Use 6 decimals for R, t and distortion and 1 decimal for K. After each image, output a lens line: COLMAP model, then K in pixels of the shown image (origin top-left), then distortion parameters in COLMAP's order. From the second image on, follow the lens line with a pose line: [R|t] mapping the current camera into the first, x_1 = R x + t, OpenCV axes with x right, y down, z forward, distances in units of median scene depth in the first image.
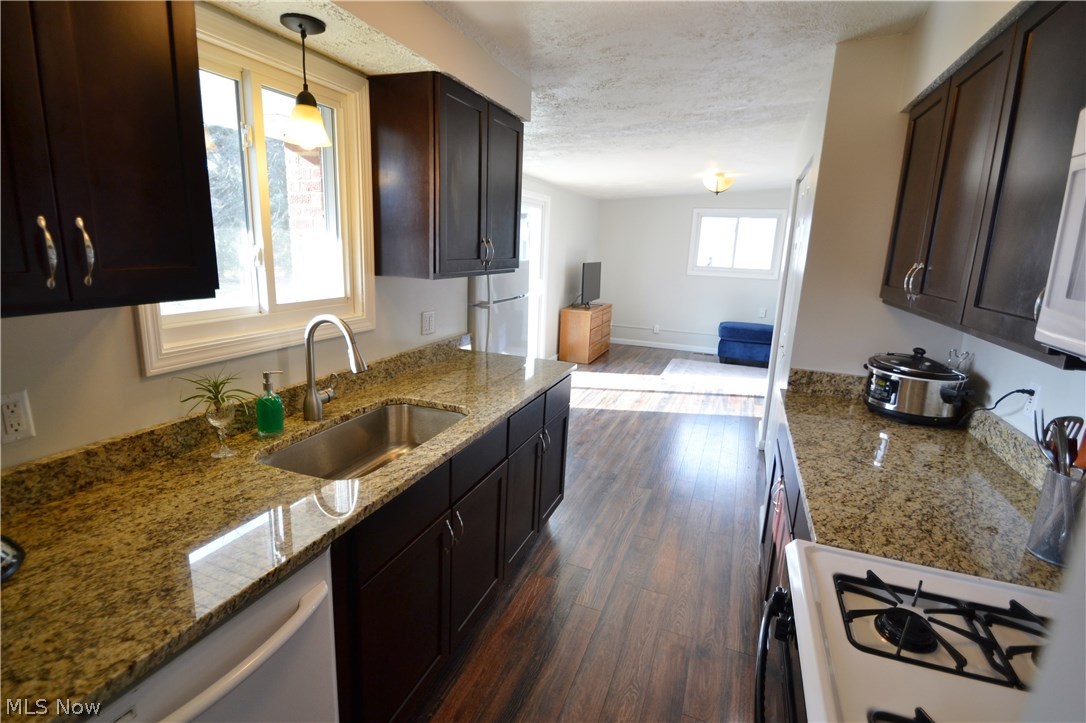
lens RADIAL K [[535.3, 0, 529.6], [0, 535.3, 359.2], [0, 0, 1]] dist [-0.000546, -0.000120]
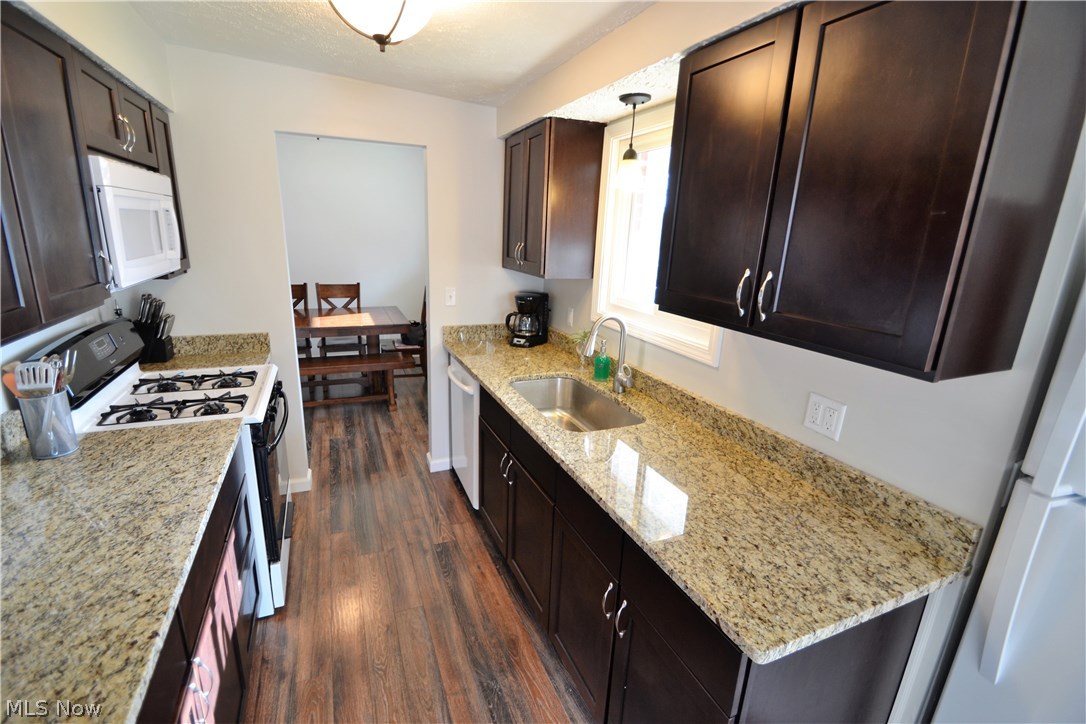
lens RADIAL K [[486.2, 0, 527.2], [0, 486.2, 363.1], [0, 0, 1]] dist [0.022875, -0.015105]
pose [[-0.719544, 0.128725, -0.682412, 0.487579], [-0.205253, 0.899346, 0.386068, -0.313600], [0.663421, 0.417860, -0.620698, 1.310862]]
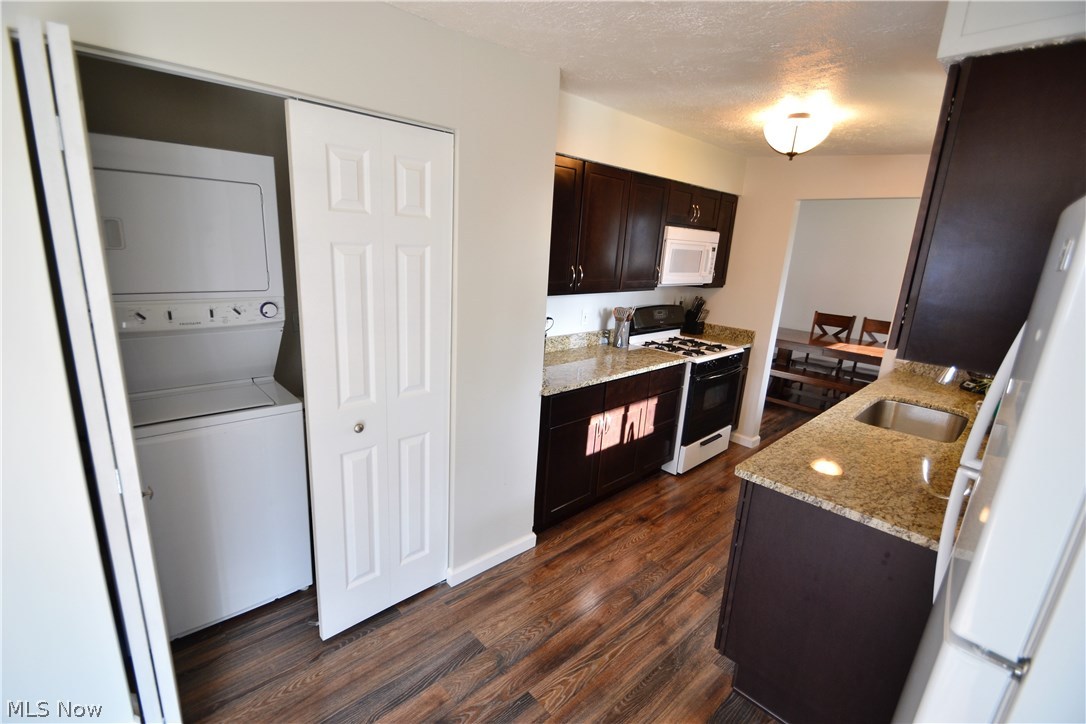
lens RADIAL K [[486.2, 0, 527.2], [0, 486.2, 363.1], [0, 0, 1]] dist [0.022875, -0.015105]
pose [[-0.899528, -0.187992, 0.394346, 0.135468], [0.004960, 0.898222, 0.439513, -0.478118], [-0.436836, 0.397310, -0.807043, 1.989122]]
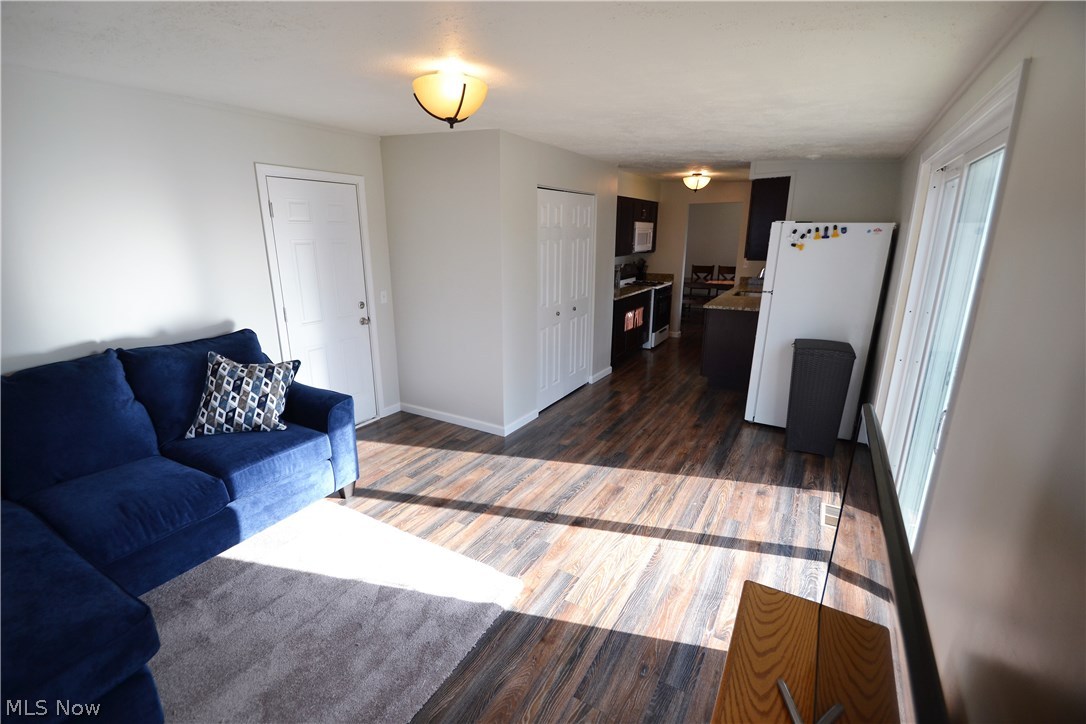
lens RADIAL K [[486.2, 0, 527.2], [0, 486.2, 363.1], [0, 0, 1]] dist [0.022875, -0.015105]
pose [[-0.985594, -0.071544, 0.153252, 0.560377], [0.007324, 0.887221, 0.461286, -0.815183], [-0.168971, 0.455763, -0.873916, 3.565714]]
